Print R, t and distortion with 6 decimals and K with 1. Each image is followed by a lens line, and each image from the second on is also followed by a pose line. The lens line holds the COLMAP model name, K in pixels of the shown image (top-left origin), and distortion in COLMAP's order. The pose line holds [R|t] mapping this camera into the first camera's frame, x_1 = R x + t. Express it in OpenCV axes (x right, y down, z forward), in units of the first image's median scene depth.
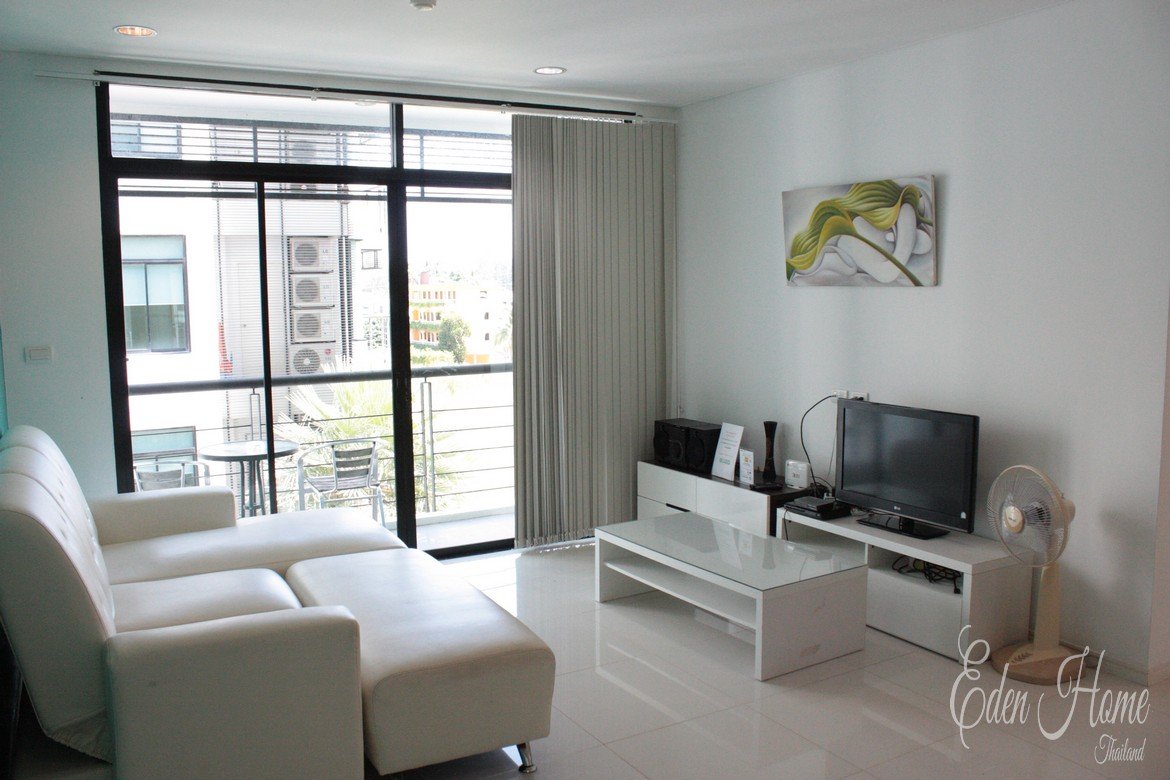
lens RADIAL K [[969.3, 0, 585.0], [0, 969.3, 390.0], [0, 0, 1]] dist [-0.174615, 0.155409]
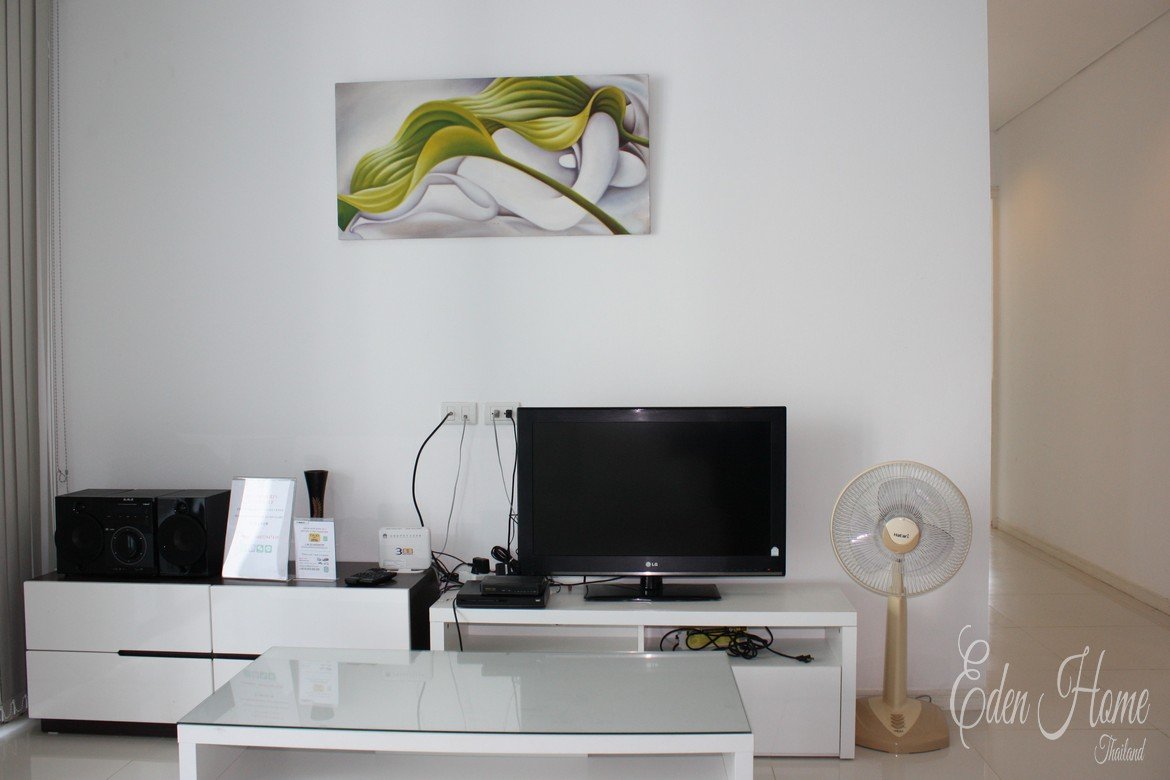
lens RADIAL K [[969.3, 0, 585.0], [0, 969.3, 390.0], [0, 0, 1]] dist [-0.174615, 0.155409]
pose [[0.557036, -0.019764, 0.830253, -0.225844], [0.089790, 0.995290, -0.036549, 0.023455], [-0.825620, 0.094908, 0.556187, 0.611013]]
